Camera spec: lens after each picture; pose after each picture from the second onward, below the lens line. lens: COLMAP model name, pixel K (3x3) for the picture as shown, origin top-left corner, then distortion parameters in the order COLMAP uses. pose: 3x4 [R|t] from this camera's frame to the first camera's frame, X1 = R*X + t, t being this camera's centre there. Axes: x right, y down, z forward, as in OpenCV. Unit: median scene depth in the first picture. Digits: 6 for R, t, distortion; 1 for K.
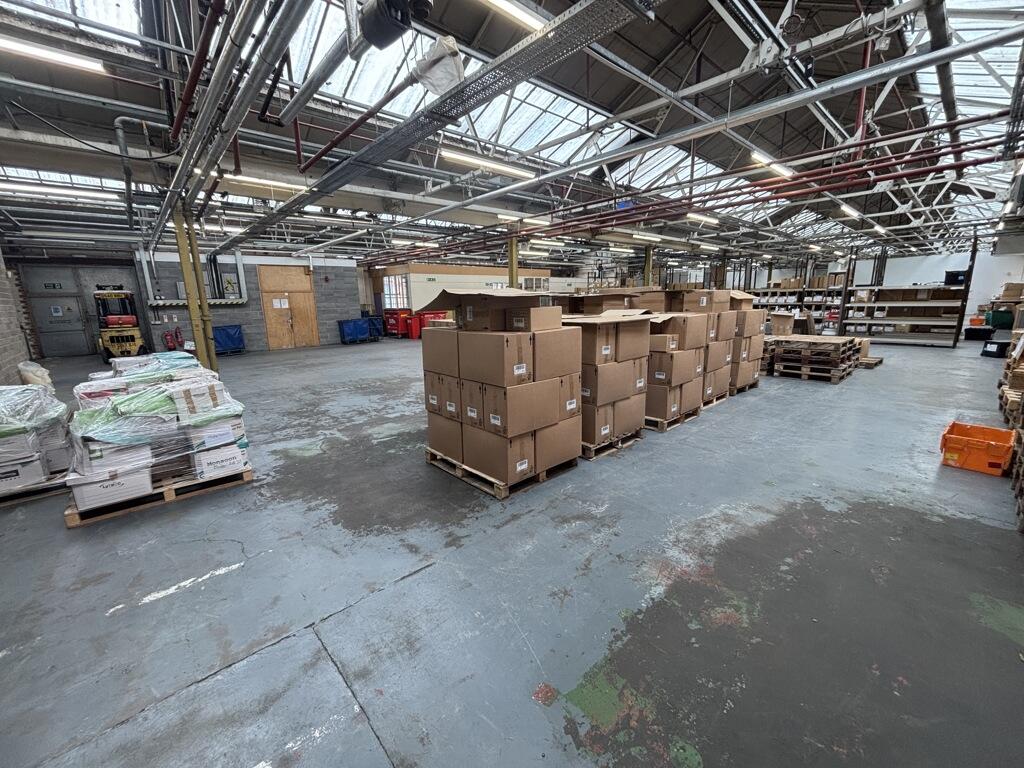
lens RADIAL K [[412.9, 0, 512.3], [0, 412.9, 384.7], [0, 0, 1]] dist [-0.002934, -0.000877]
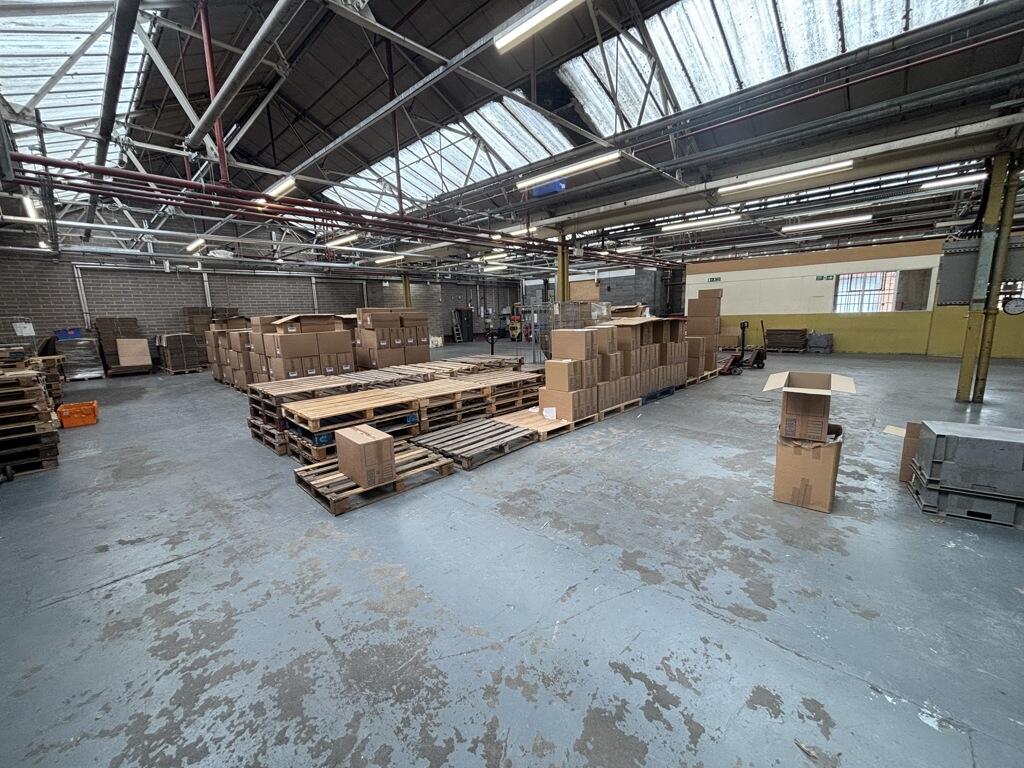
lens RADIAL K [[412.9, 0, 516.3], [0, 412.9, 385.8], [0, 0, 1]] dist [-0.002934, -0.000877]
pose [[0.075837, 0.192747, -0.978314, 0.740250], [-0.171330, 0.969066, 0.177644, -0.148490], [0.982291, 0.154142, 0.106514, 0.646460]]
